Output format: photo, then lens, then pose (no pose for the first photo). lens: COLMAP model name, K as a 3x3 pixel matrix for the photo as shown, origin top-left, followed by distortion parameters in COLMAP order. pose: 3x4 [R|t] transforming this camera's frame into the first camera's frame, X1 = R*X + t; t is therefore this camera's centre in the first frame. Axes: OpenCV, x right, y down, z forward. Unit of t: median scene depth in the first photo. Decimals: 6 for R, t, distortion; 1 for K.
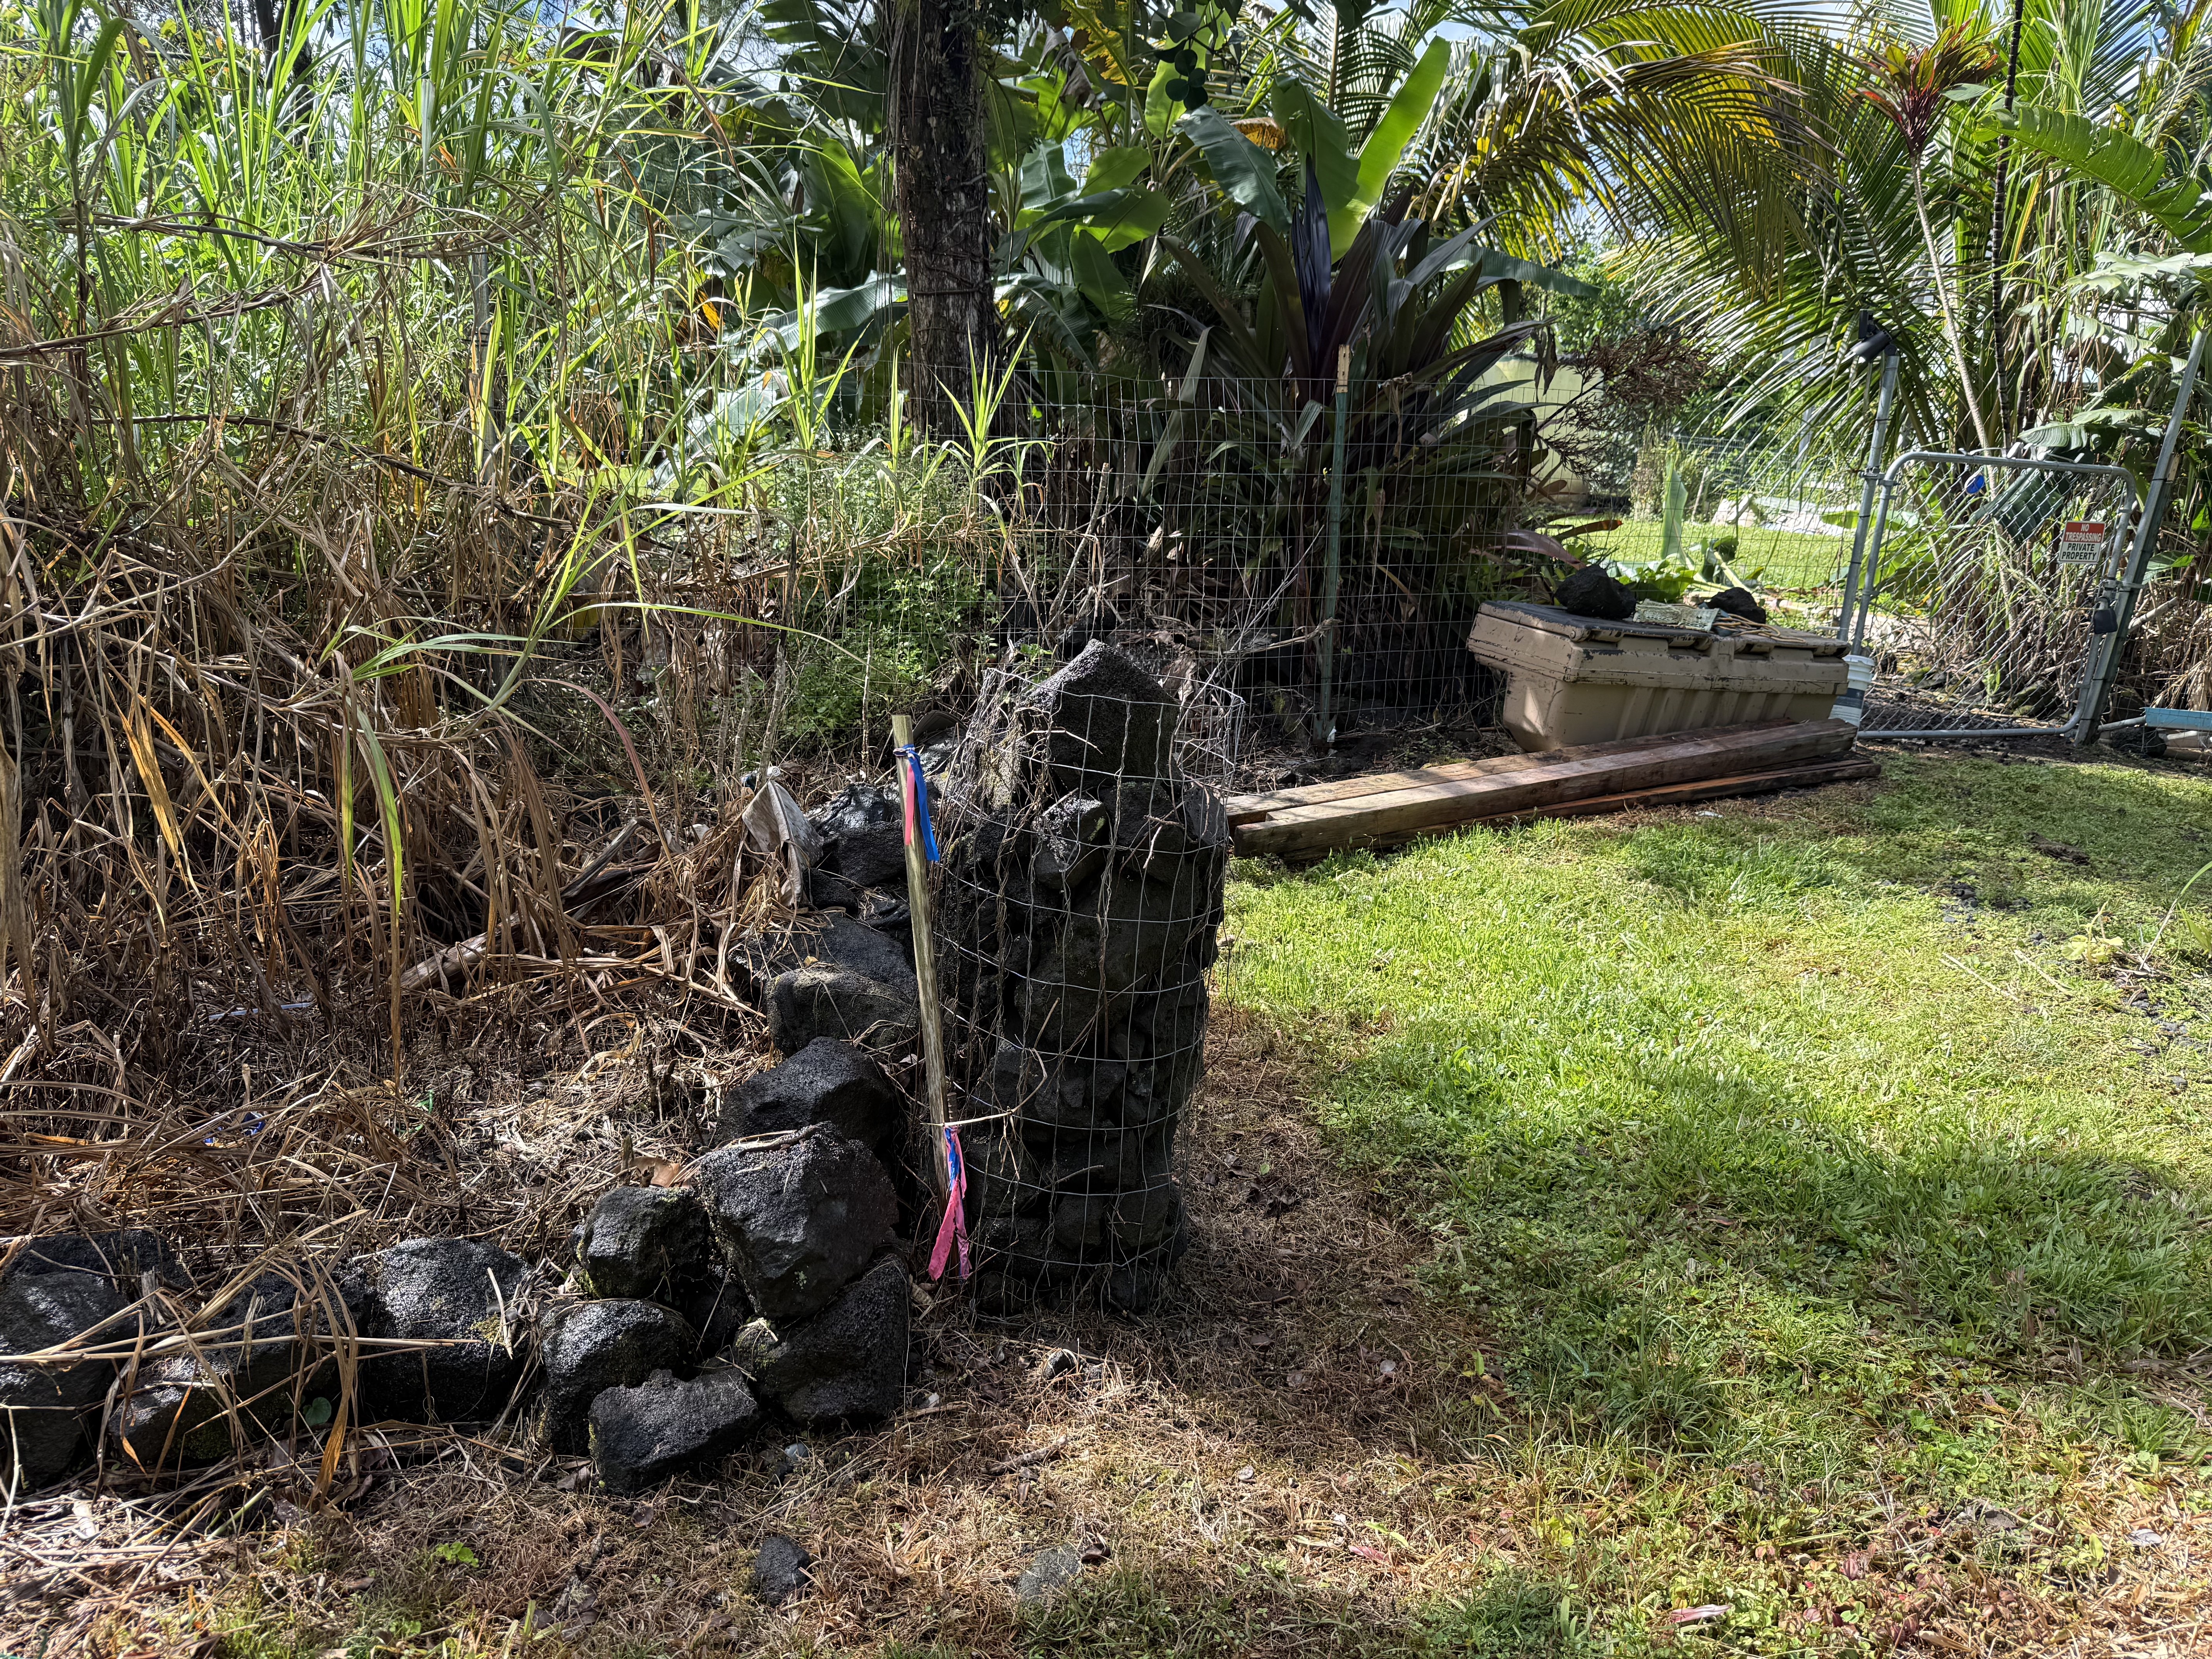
lens RADIAL K [[1553.5, 0, 1096.7], [0, 1553.5, 817.9], [0, 0, 1]] dist [0.035651, -0.053956]
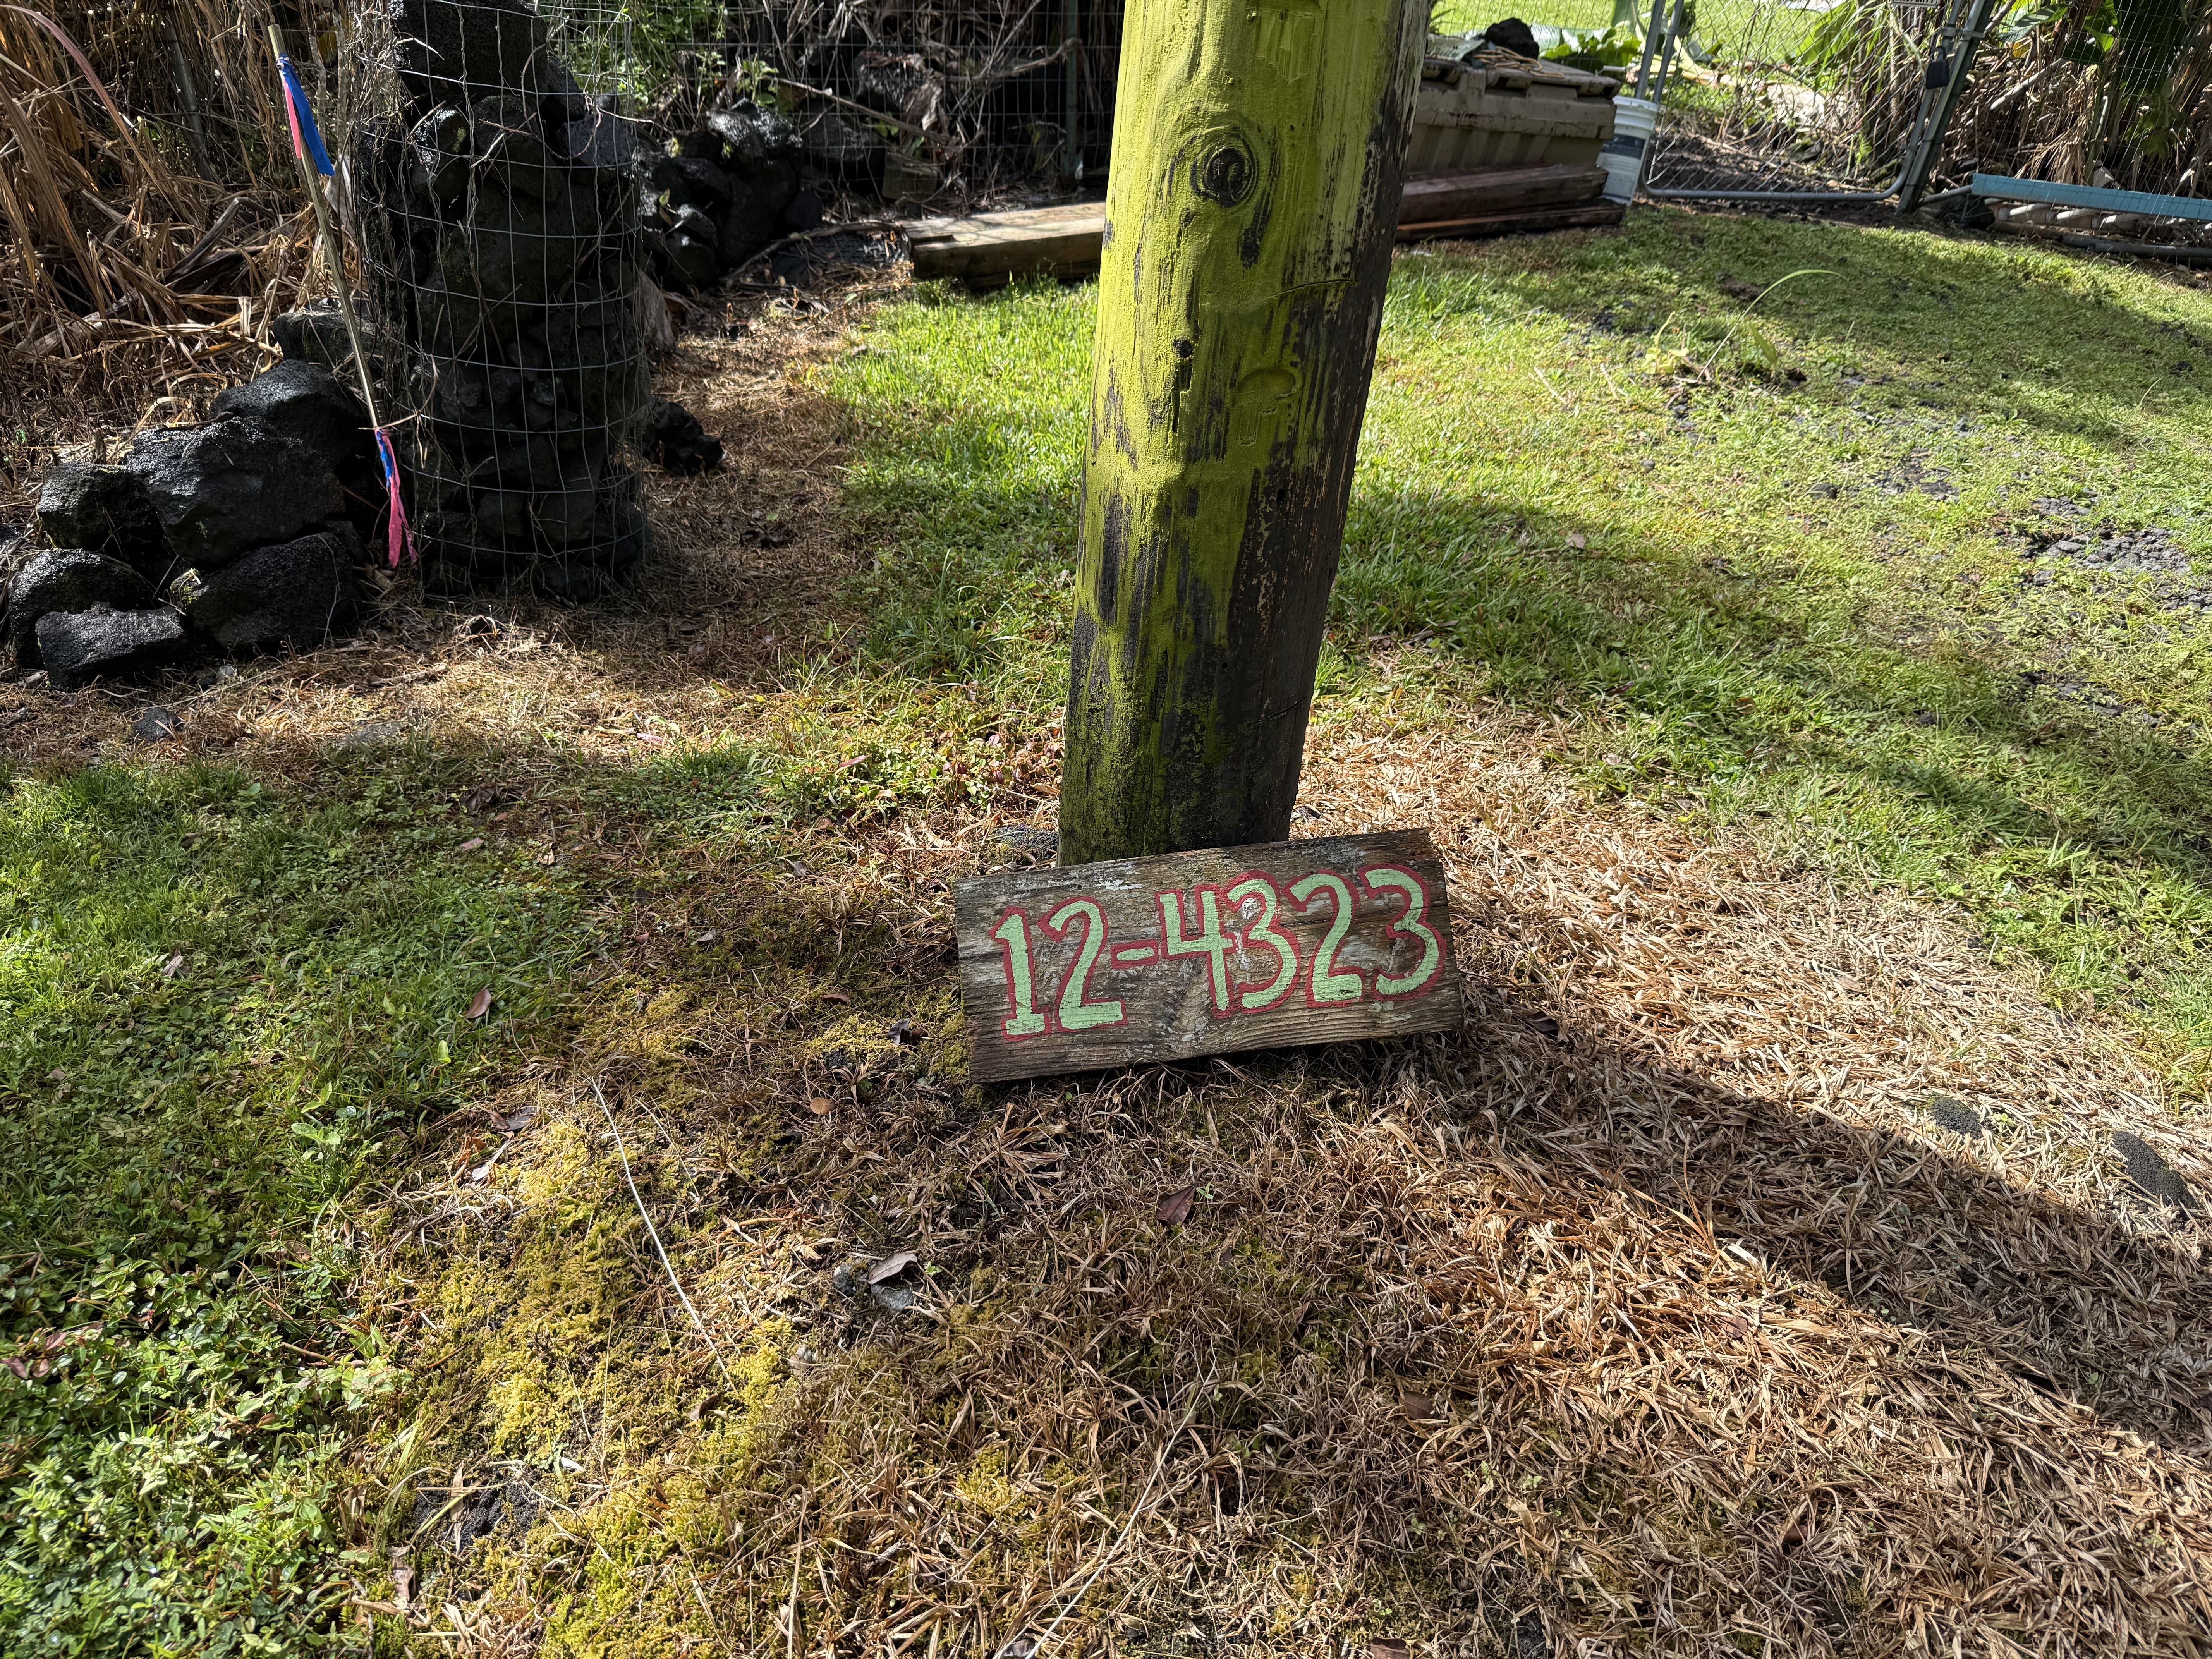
lens RADIAL K [[1553.5, 0, 1126.3], [0, 1553.5, 841.4], [0, 0, 1]] dist [0.035651, -0.053956]
pose [[0.999911, 0.013137, 0.002499, 0.340774], [-0.013283, 0.954196, 0.298888, 0.103105], [0.001542, -0.298895, 0.954285, -0.141238]]
